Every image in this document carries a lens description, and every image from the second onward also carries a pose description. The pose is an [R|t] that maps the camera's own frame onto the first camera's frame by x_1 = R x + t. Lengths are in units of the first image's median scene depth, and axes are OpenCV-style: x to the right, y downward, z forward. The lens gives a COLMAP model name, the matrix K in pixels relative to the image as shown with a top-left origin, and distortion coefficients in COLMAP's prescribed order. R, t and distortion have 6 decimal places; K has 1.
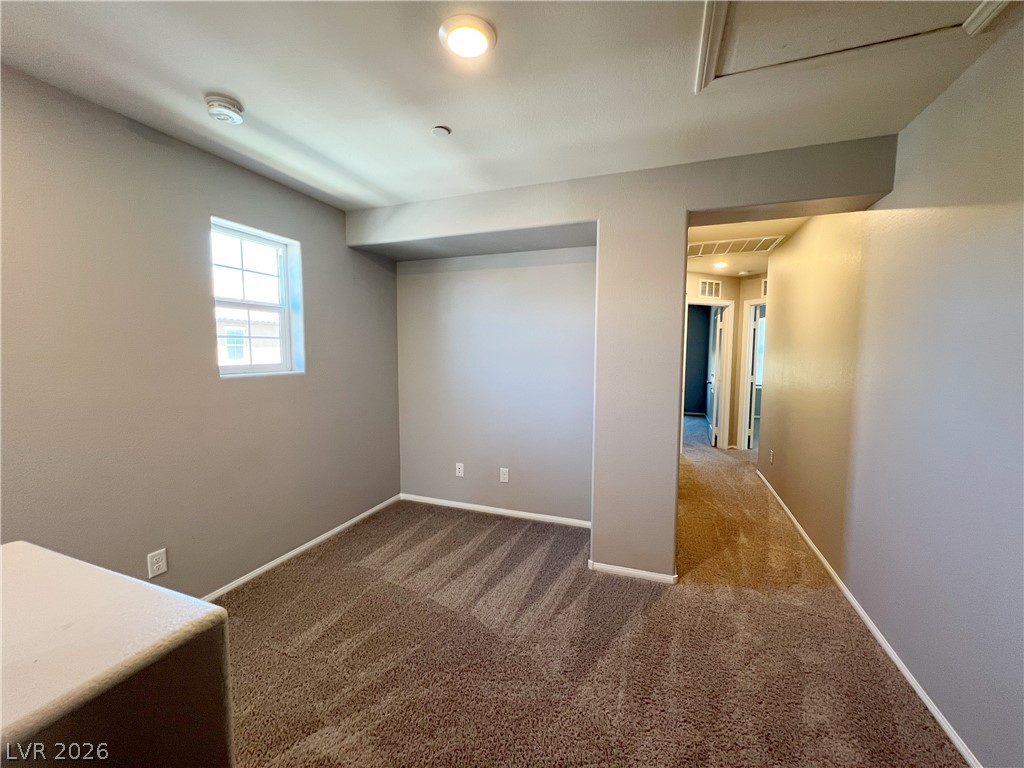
lens RADIAL K [[411.1, 0, 511.4], [0, 411.1, 385.6], [0, 0, 1]] dist [-0.000181, 0.000484]
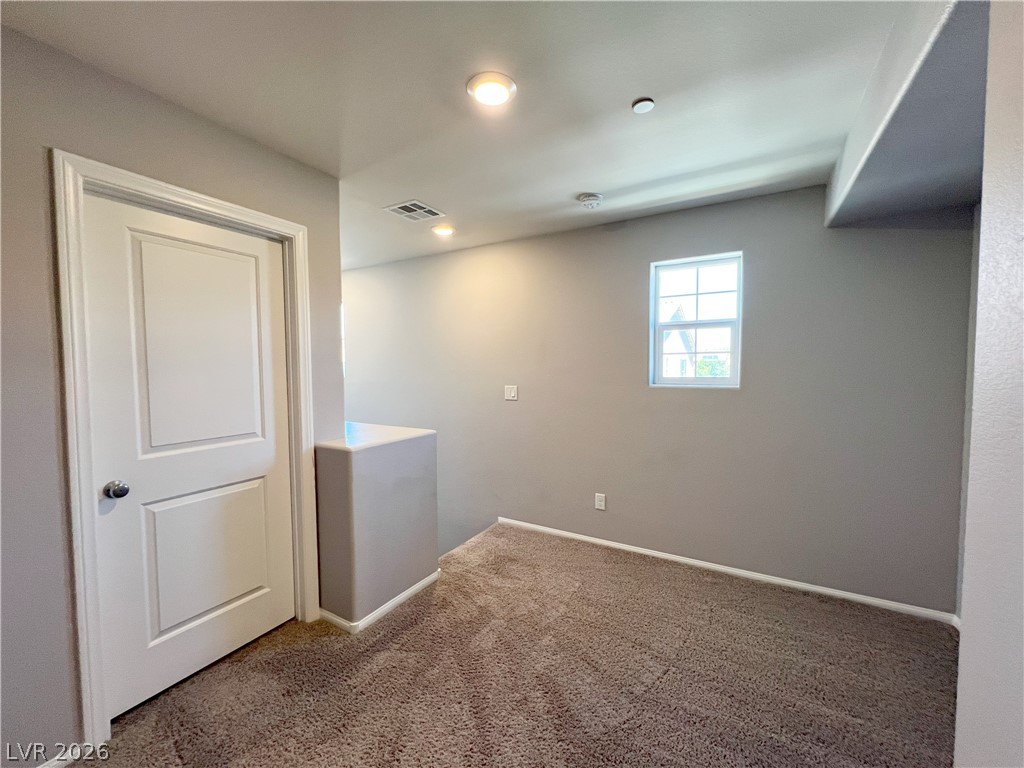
lens RADIAL K [[411.1, 0, 511.6], [0, 411.1, 384.6], [0, 0, 1]] dist [-0.000181, 0.000484]
pose [[-0.168499, 0.037169, -0.985001, 0.574683], [-0.079700, 0.995503, 0.051199, -0.050287], [0.982474, 0.087132, -0.164779, 0.716294]]
